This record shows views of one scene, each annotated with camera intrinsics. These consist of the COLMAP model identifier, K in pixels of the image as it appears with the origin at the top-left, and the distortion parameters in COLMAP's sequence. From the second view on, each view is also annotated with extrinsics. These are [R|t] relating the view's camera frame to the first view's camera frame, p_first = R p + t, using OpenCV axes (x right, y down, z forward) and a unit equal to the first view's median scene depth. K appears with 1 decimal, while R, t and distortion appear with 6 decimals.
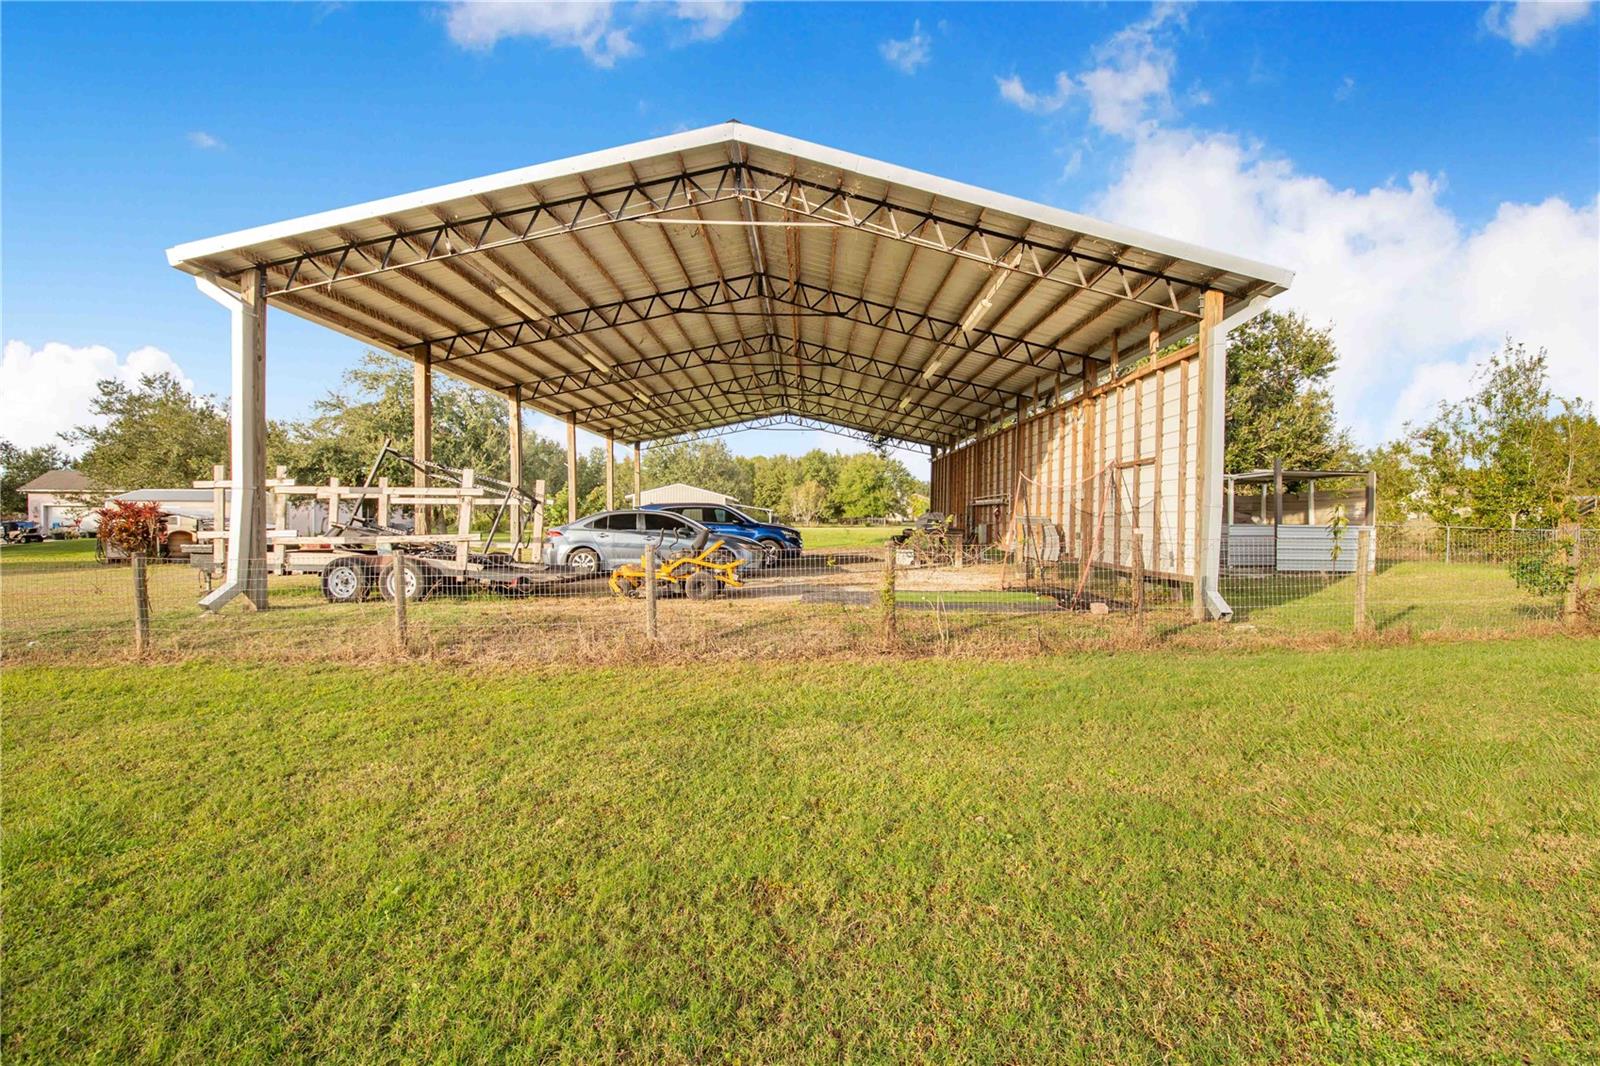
lens RADIAL K [[644.2, 0, 799.6], [0, 644.2, 528.9], [0, 0, 1]] dist [-0.027107, -0.000748]
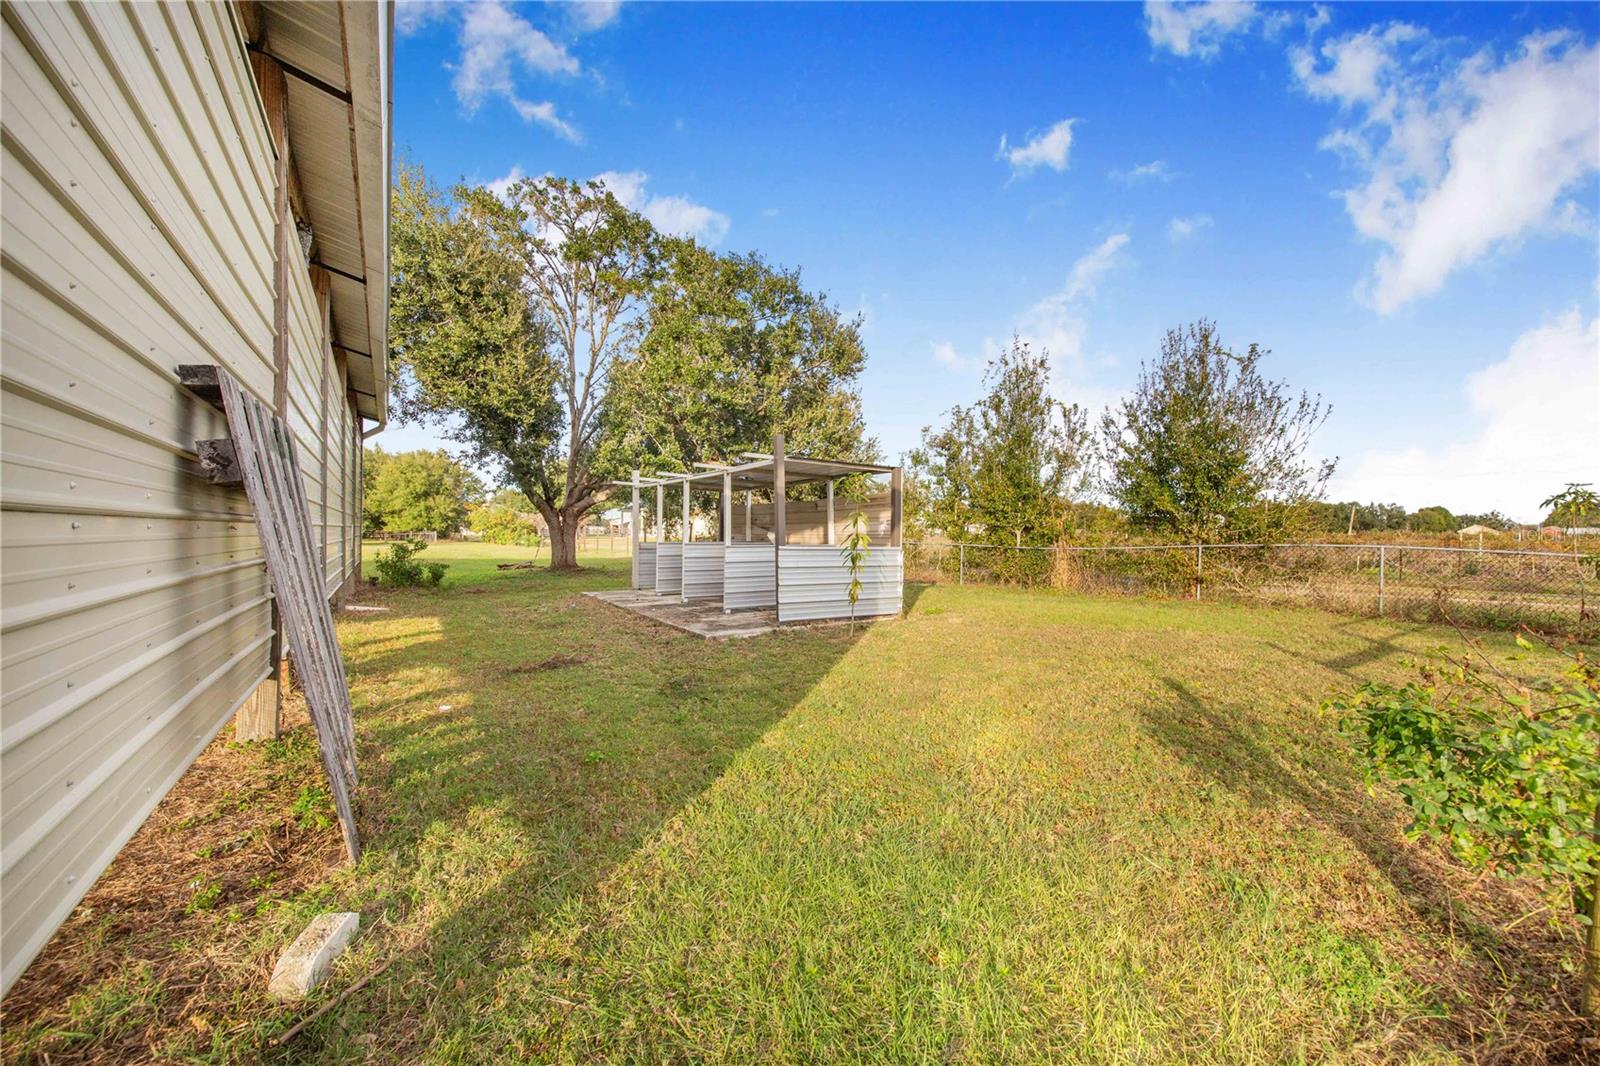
lens RADIAL K [[643.4, 0, 798.3], [0, 643.4, 533.9], [0, 0, 1]] dist [0.015254, -0.007640]
pose [[0.828708, 0.004376, 0.559664, 0.345610], [0.003784, 0.999903, -0.013421, -0.007757], [-0.559669, 0.013240, 0.828611, 0.389356]]
